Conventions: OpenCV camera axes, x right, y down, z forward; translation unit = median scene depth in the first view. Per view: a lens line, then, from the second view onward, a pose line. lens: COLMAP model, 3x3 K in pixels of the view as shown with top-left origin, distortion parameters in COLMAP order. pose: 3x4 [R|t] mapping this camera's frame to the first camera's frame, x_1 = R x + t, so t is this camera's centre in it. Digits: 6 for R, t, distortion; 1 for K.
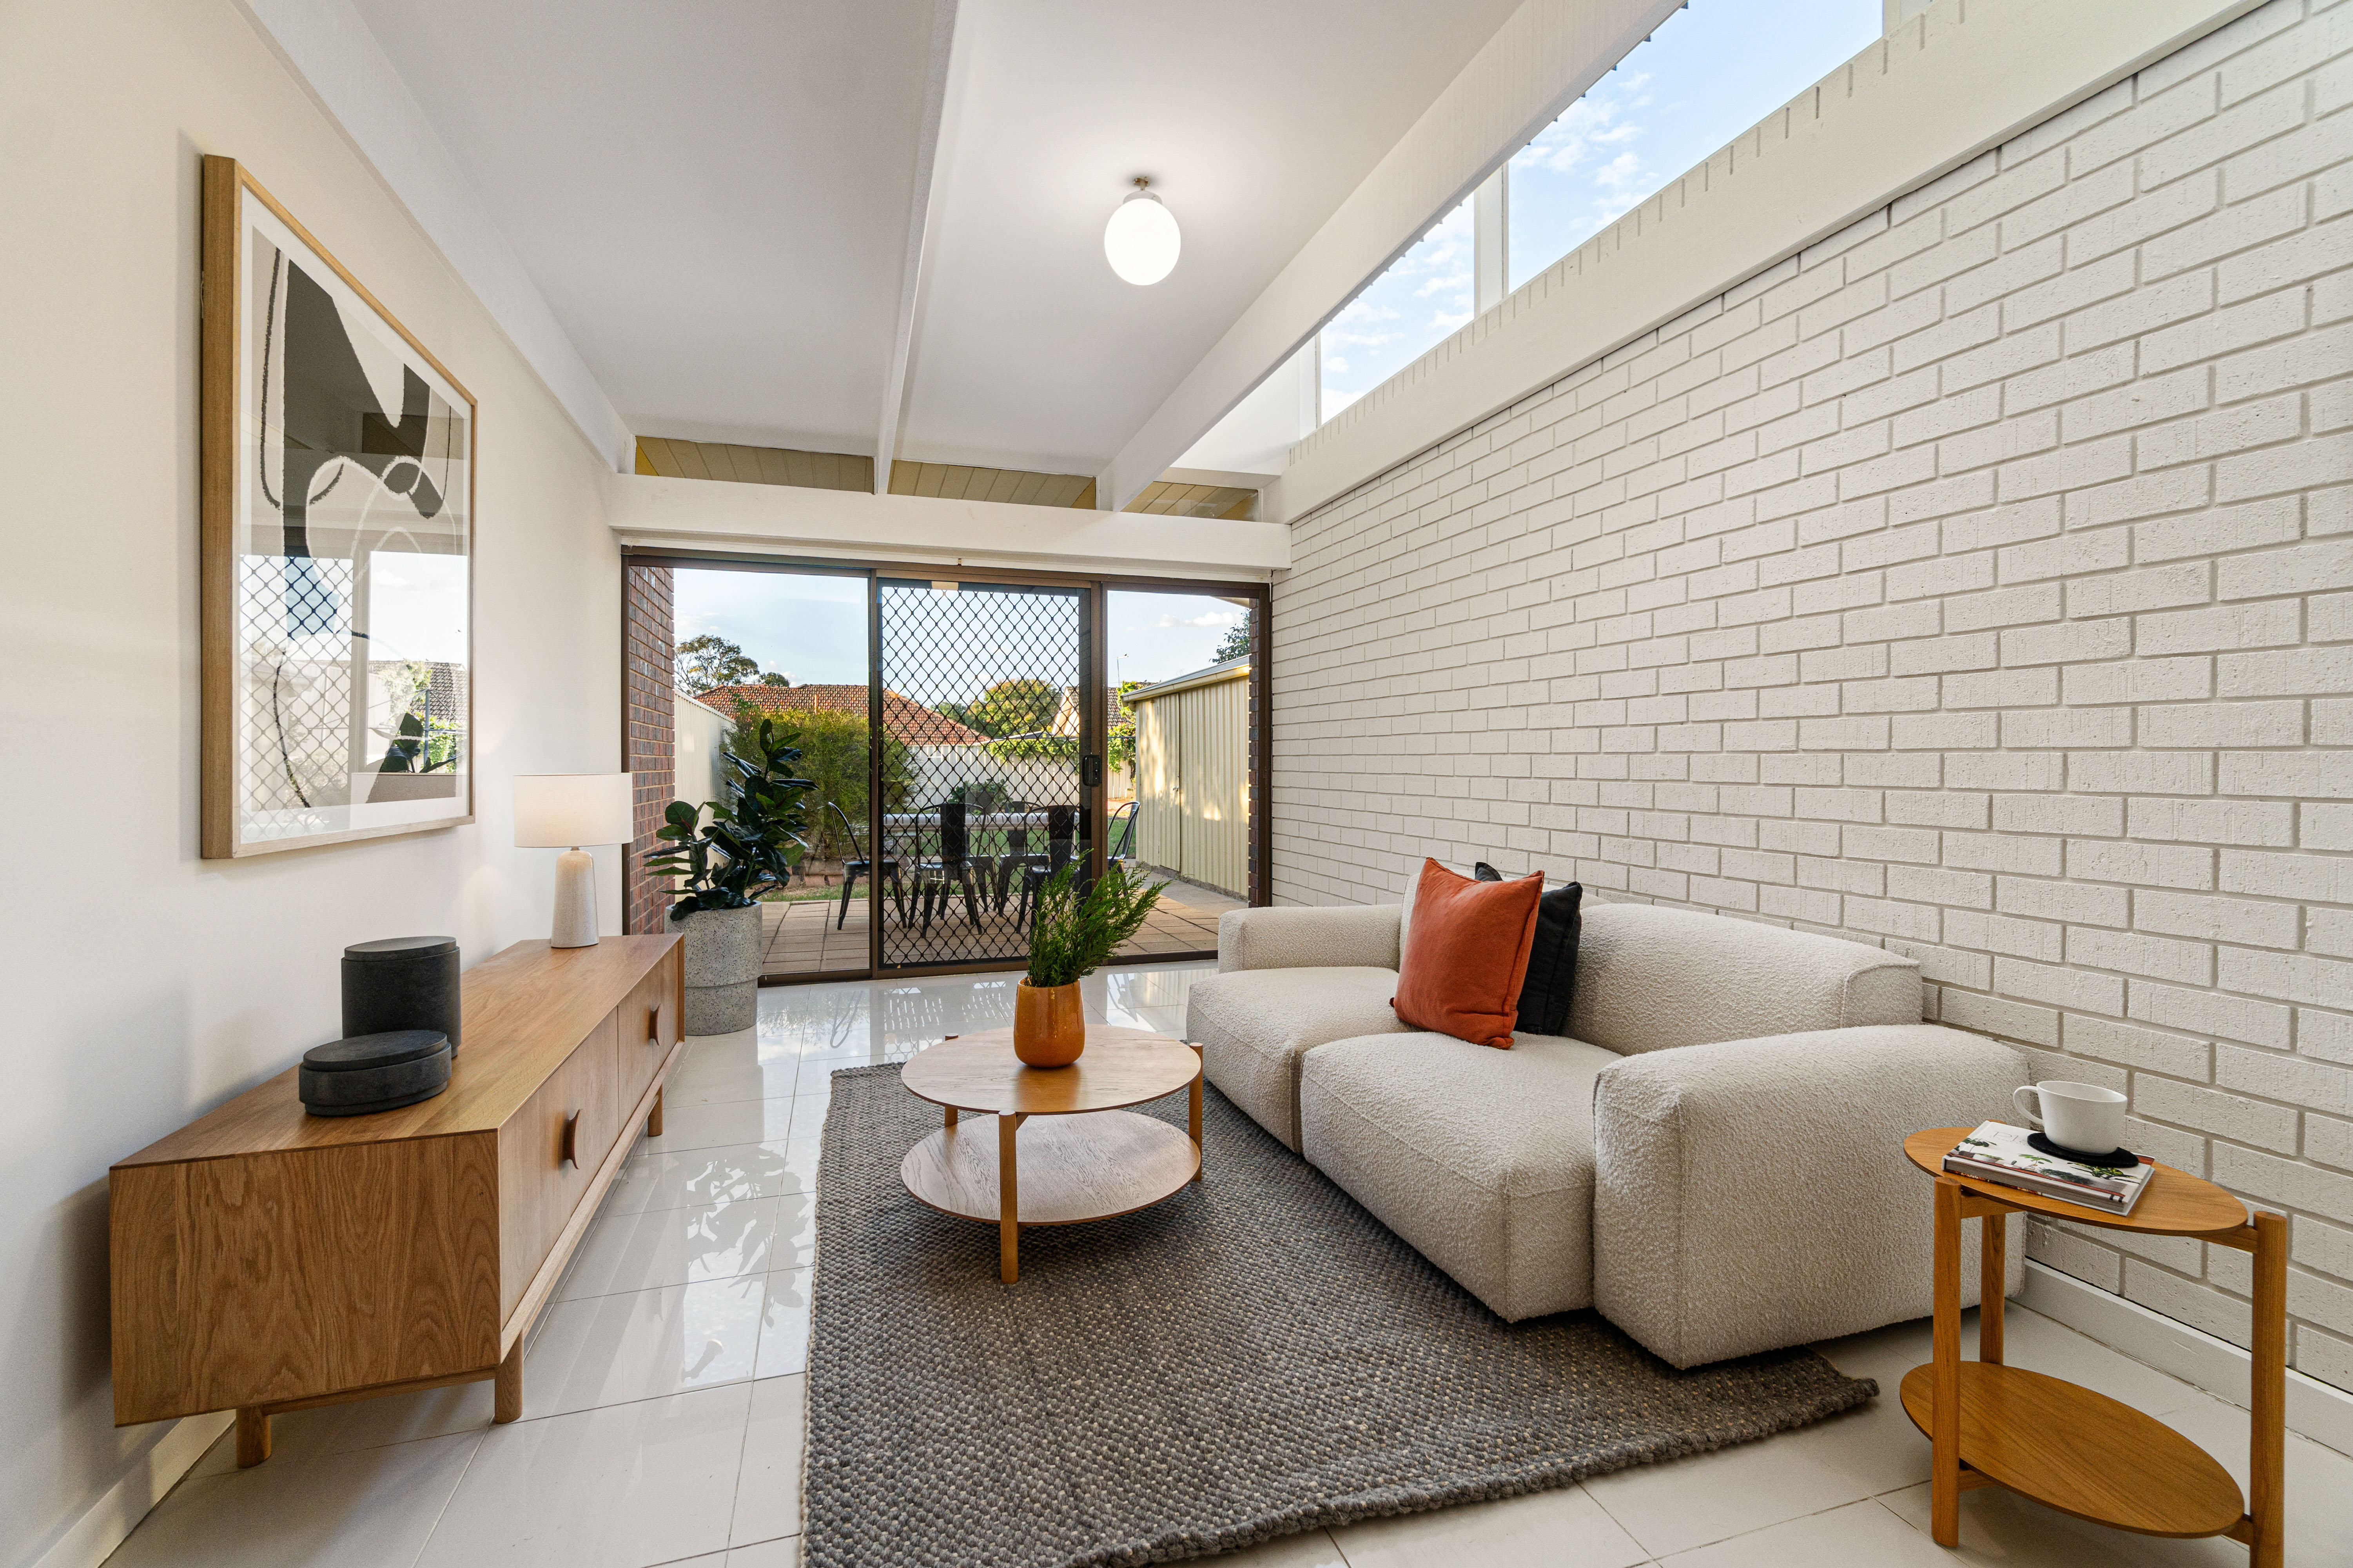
lens RADIAL K [[1011.4, 0, 1168.6], [0, 1011.4, 778.2], [0, 0, 1]] dist [-0.003247, -0.000440]
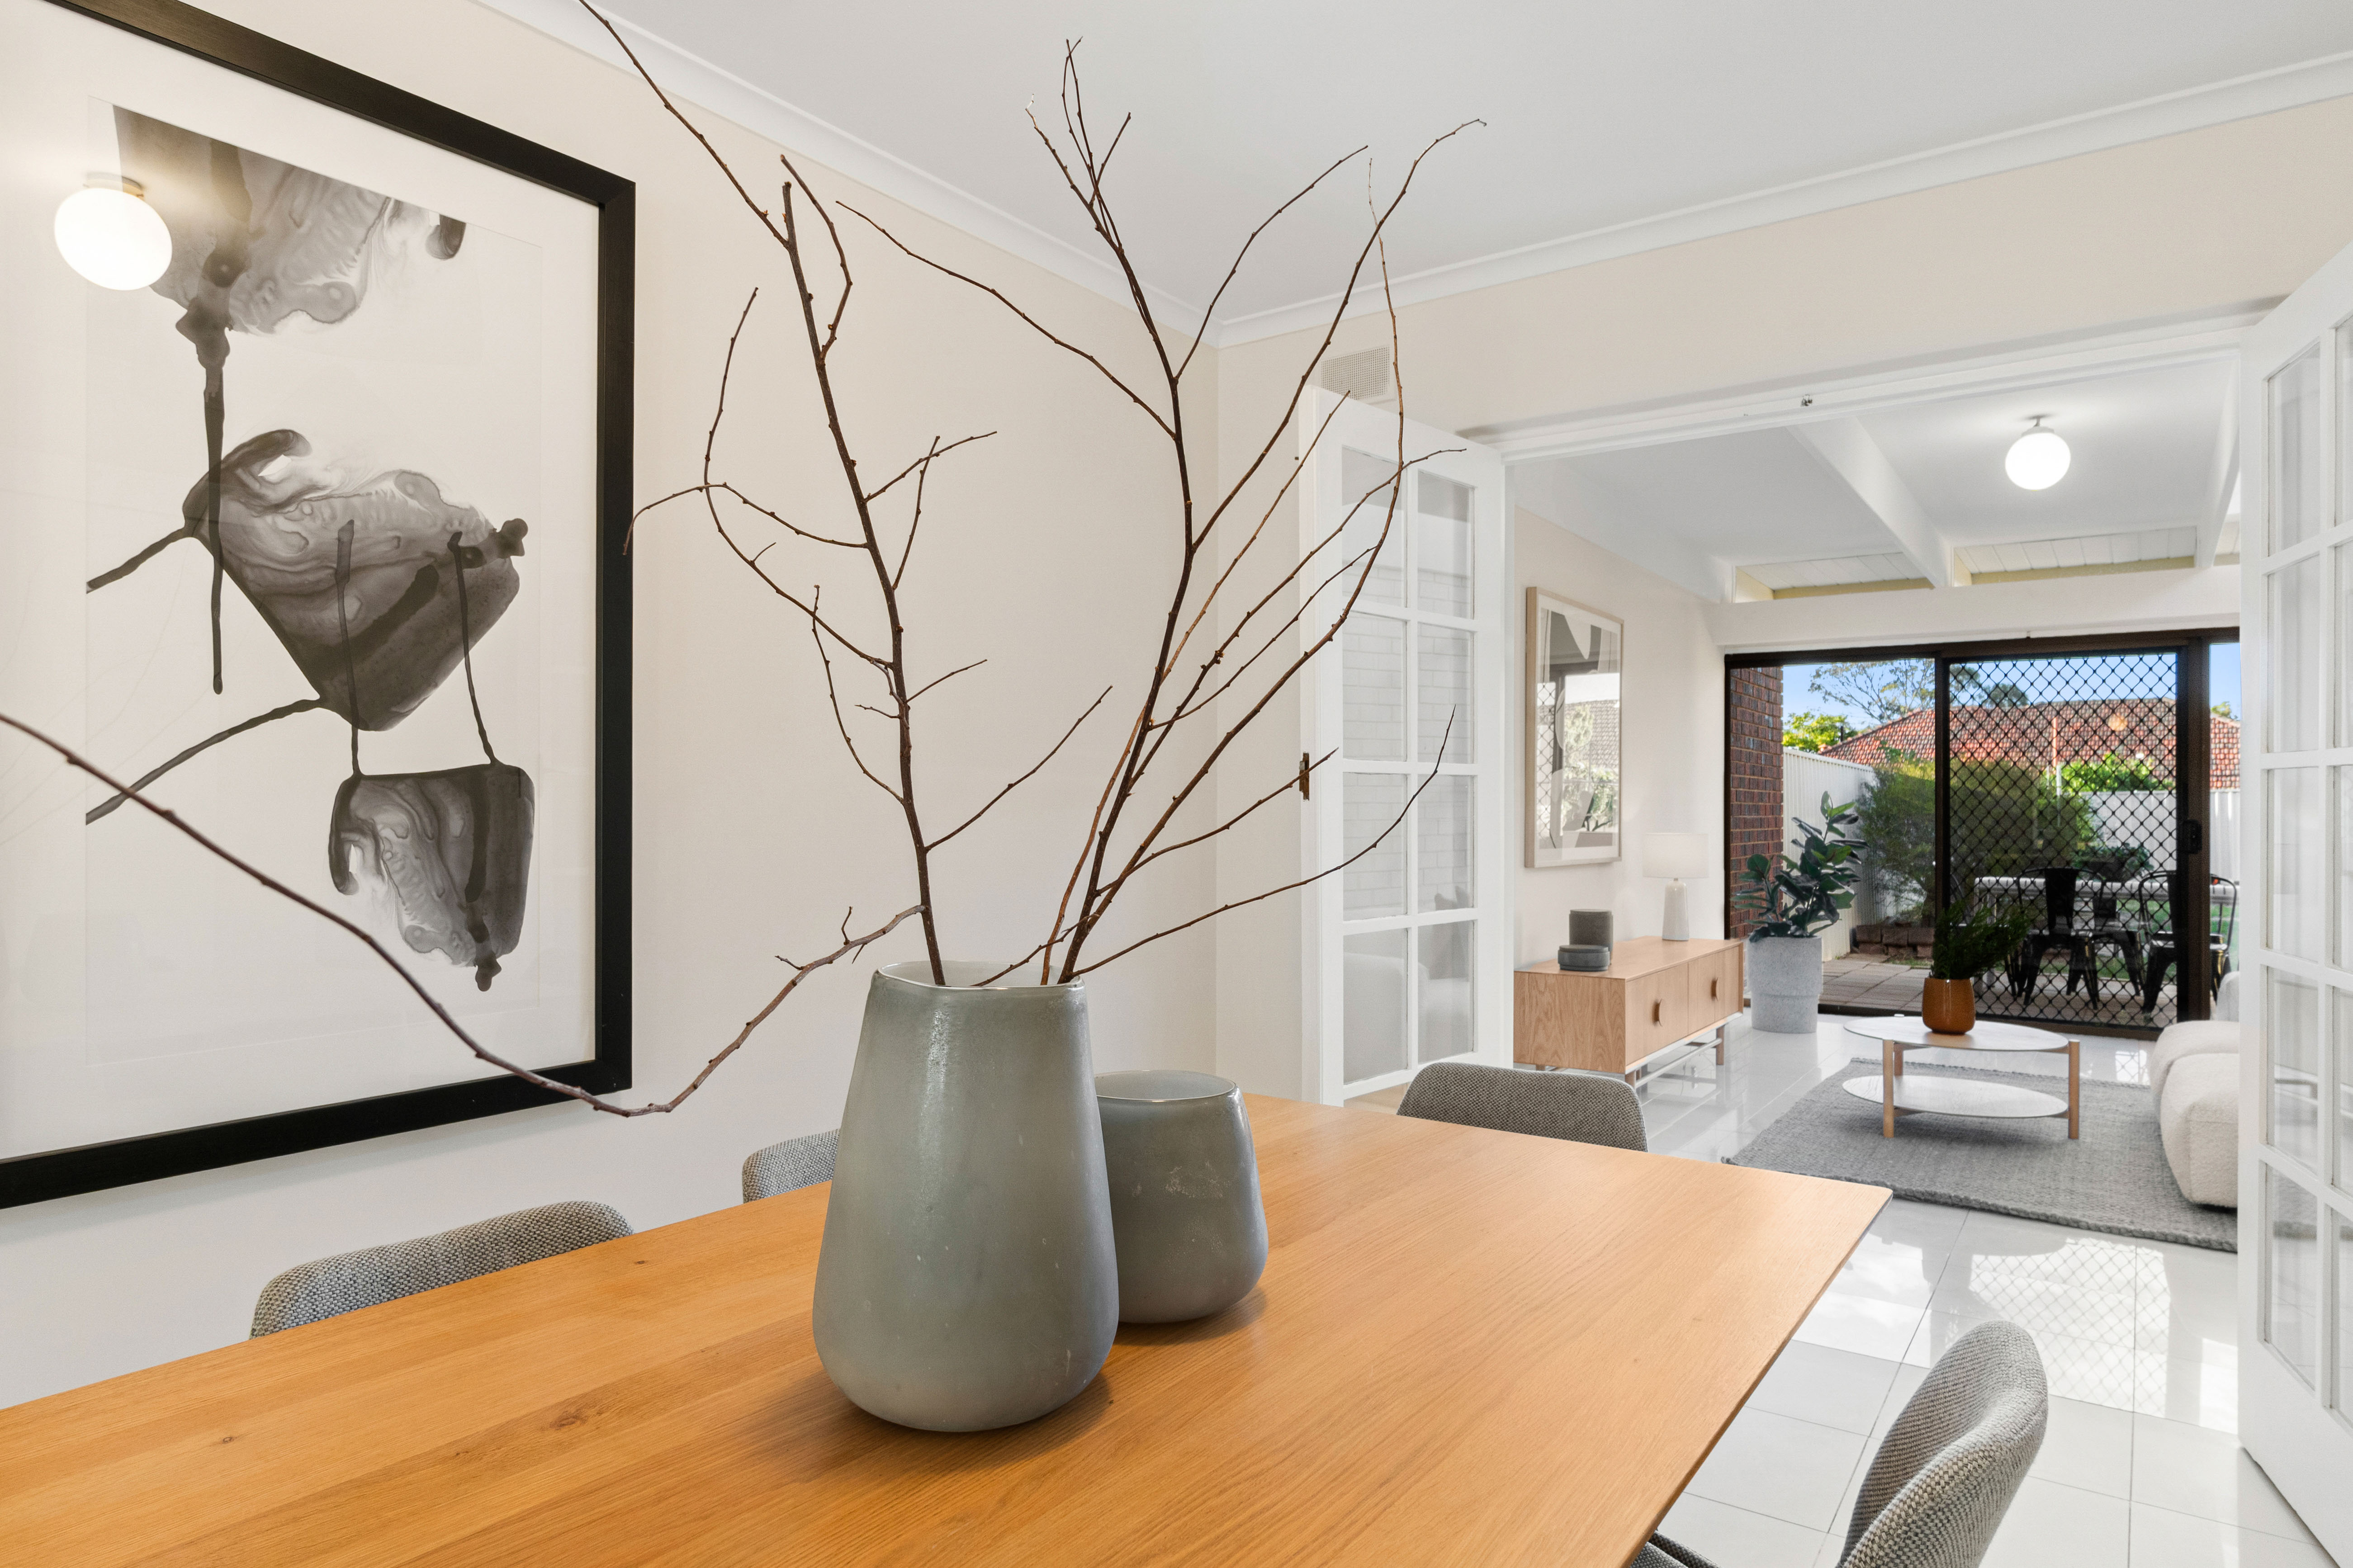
lens RADIAL K [[1381.6, 0, 1176.5], [0, 1381.6, 784.0], [0, 0, 1]] dist [-0.000447, -0.000034]
pose [[0.604771, -0.009485, -0.796343, 0.400156], [-0.017267, 0.999538, -0.025018, -0.008684], [0.796212, 0.028881, 0.604328, -0.564824]]
